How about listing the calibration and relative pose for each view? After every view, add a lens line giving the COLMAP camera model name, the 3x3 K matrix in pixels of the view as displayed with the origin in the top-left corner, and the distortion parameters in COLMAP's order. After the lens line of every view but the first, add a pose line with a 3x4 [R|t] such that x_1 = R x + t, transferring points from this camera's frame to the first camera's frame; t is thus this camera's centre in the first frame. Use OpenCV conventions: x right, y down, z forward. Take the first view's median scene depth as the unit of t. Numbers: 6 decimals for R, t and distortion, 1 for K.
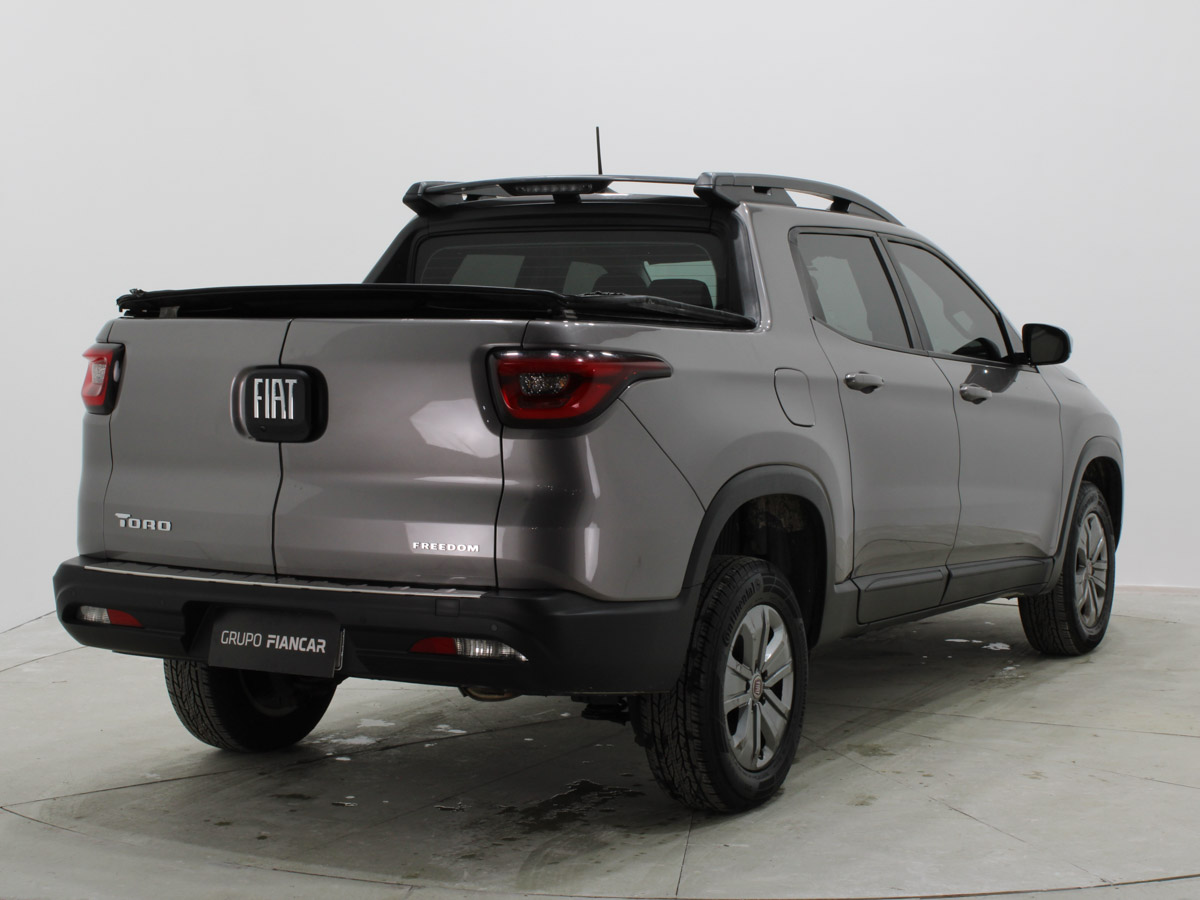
lens RADIAL K [[2241.7, 0, 600.0], [0, 2241.7, 450.0], [0, 0, 1]] dist [-0.058690, 0.069758]
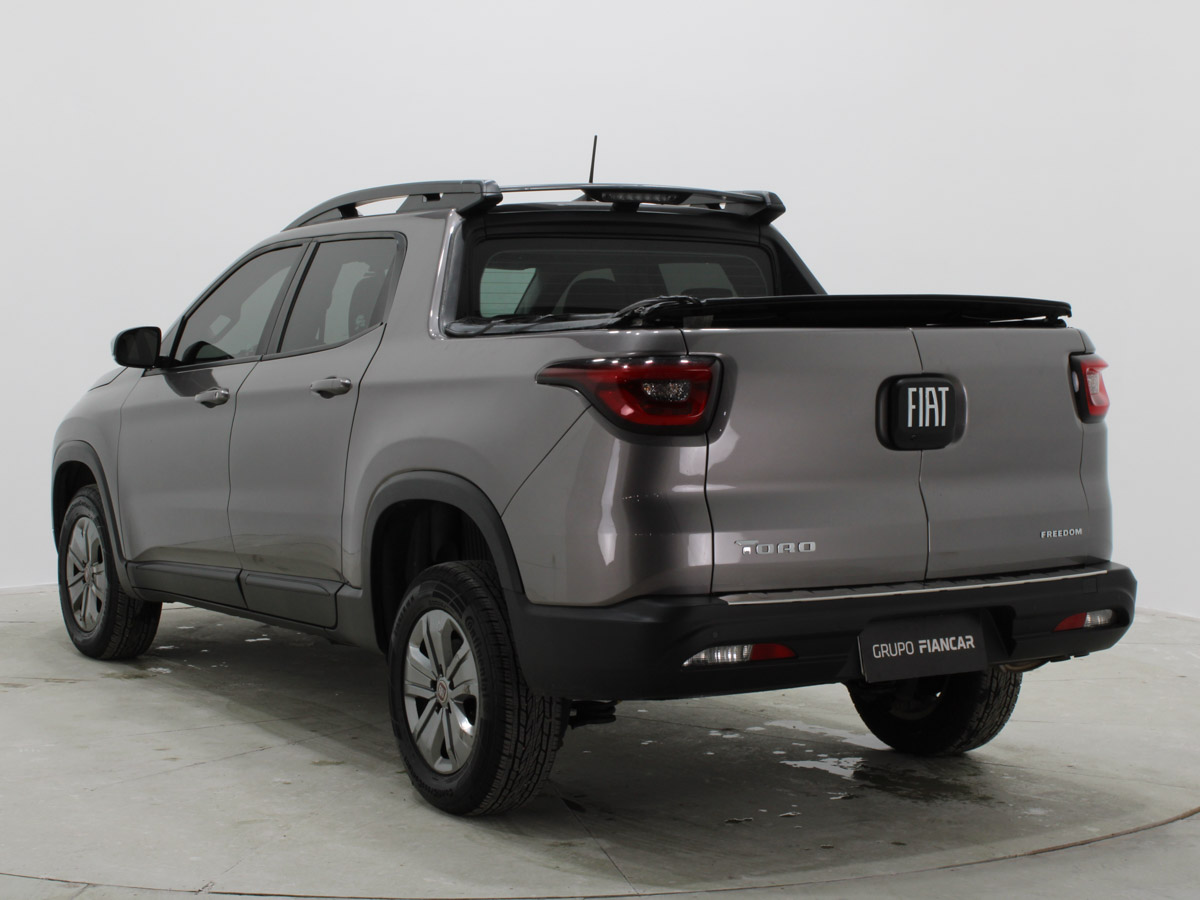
lens RADIAL K [[2241.7, 0, 600.0], [0, 2241.7, 450.0], [0, 0, 1]] dist [-0.058690, 0.069758]
pose [[0.482499, -0.053027, 0.874290, -1.099381], [0.051989, 0.998140, 0.031847, -0.043233], [-0.874352, 0.030088, 0.484358, 0.634762]]
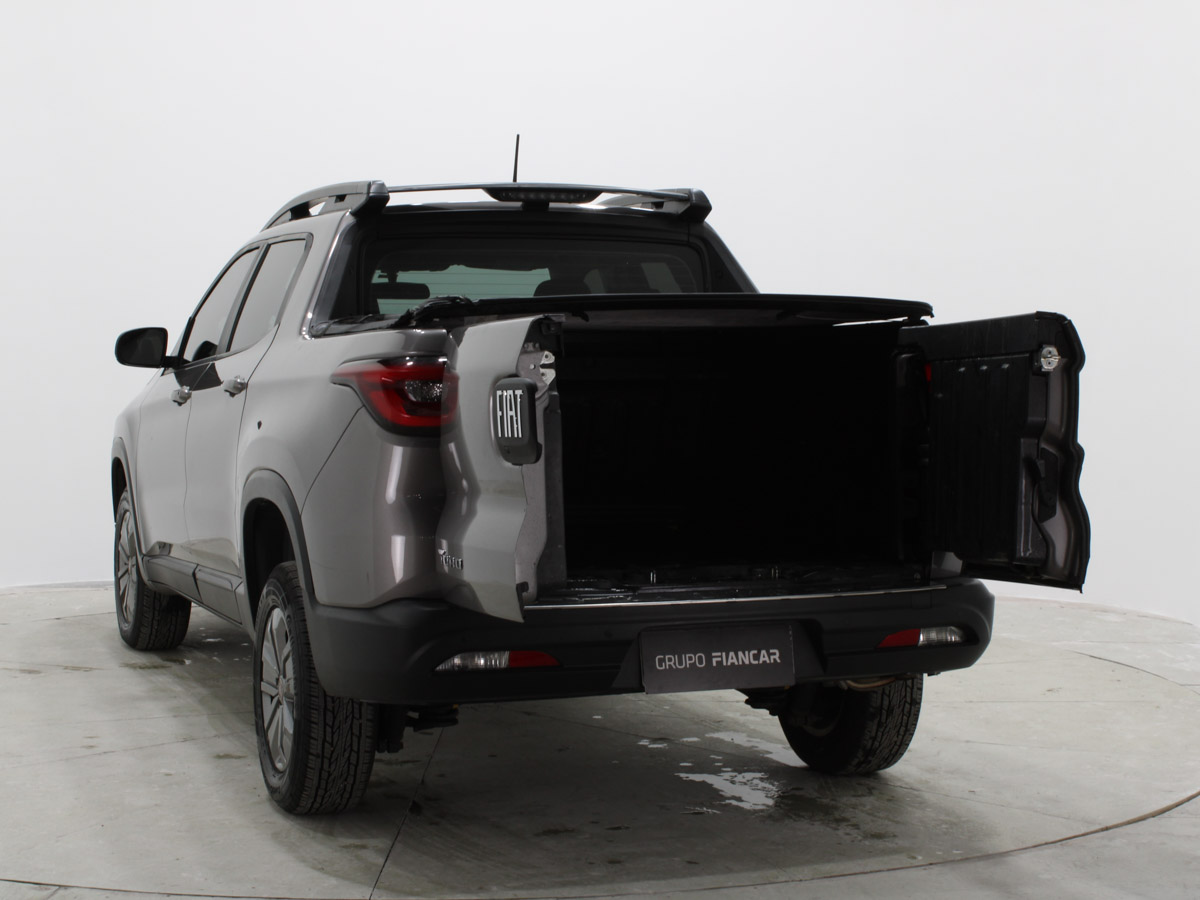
lens RADIAL K [[2241.7, 0, 600.0], [0, 2241.7, 450.0], [0, 0, 1]] dist [-0.058690, 0.069758]
pose [[0.647239, -0.045031, 0.760956, -0.919654], [0.044940, 0.998771, 0.020880, -0.028318], [-0.760962, 0.020683, 0.648467, 0.403669]]
